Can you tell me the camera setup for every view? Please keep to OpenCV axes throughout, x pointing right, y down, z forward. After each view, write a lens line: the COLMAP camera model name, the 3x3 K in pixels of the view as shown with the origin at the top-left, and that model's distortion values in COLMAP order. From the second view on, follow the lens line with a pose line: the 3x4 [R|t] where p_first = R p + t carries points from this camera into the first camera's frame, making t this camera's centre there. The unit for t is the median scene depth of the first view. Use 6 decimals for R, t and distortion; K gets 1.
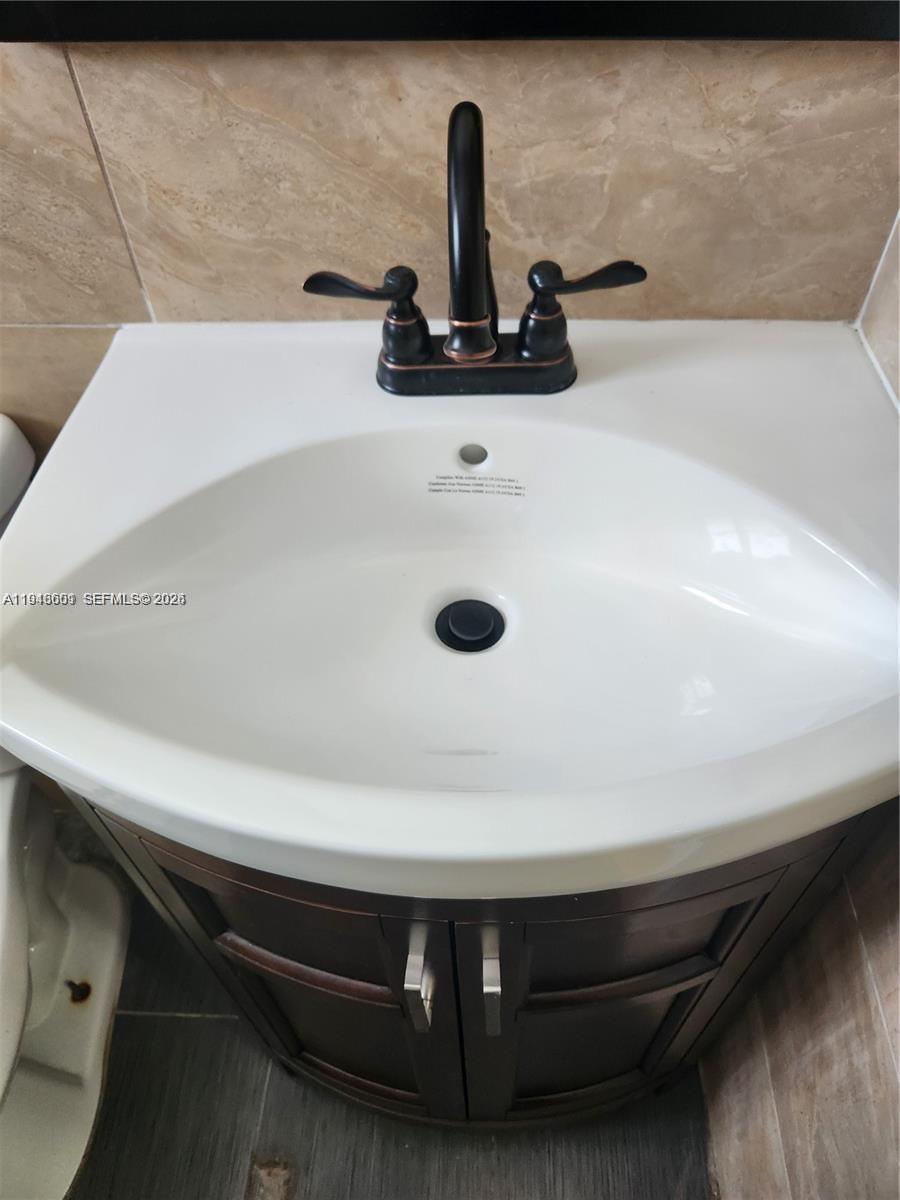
lens RADIAL K [[820.8, 0, 448.1], [0, 820.8, 599.0], [0, 0, 1]] dist [0.030799, -0.009484]
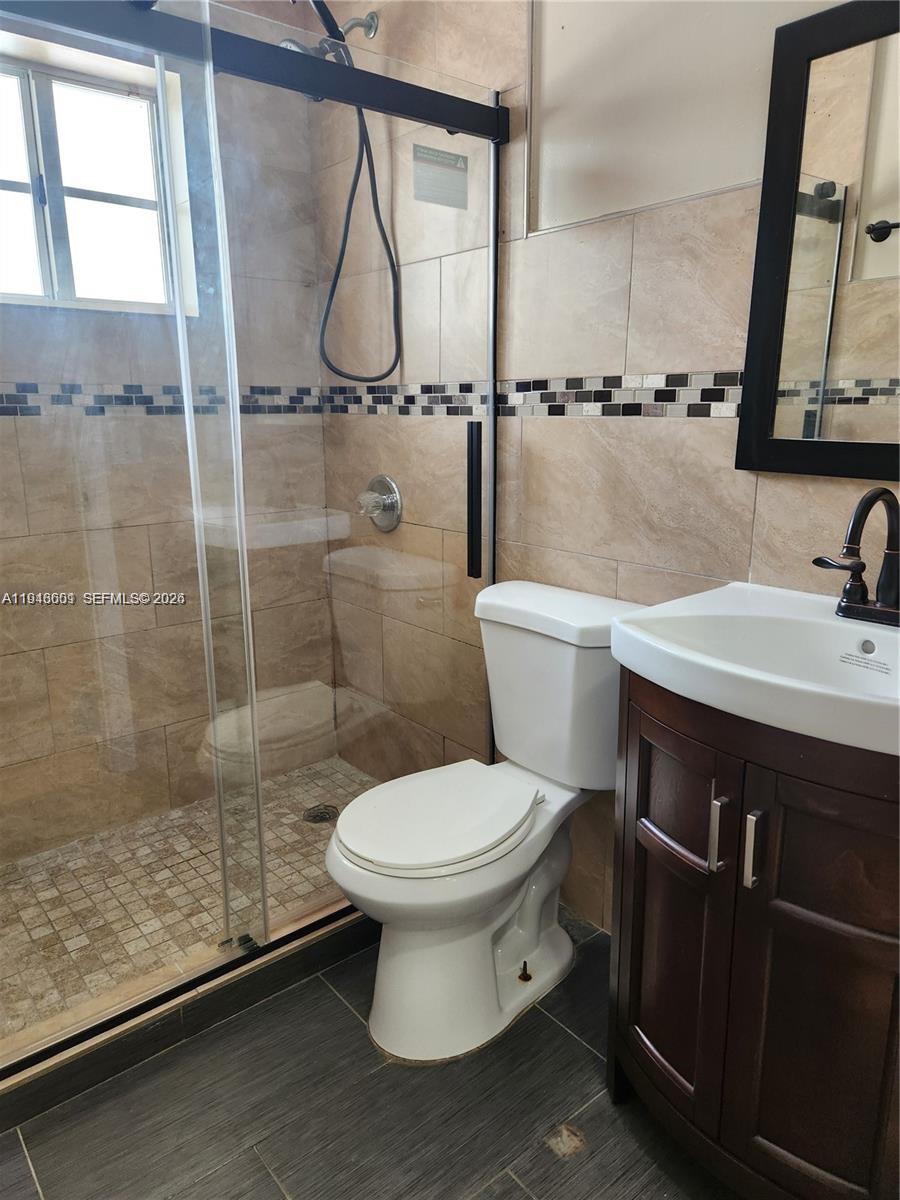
lens RADIAL K [[820.8, 0, 451.4], [0, 820.8, 597.7], [0, 0, 1]] dist [0.030799, -0.009484]
pose [[0.677944, 0.193470, -0.709197, 0.733401], [-0.557585, 0.764031, -0.324585, 0.930326], [0.479052, 0.615488, 0.625846, -0.791318]]
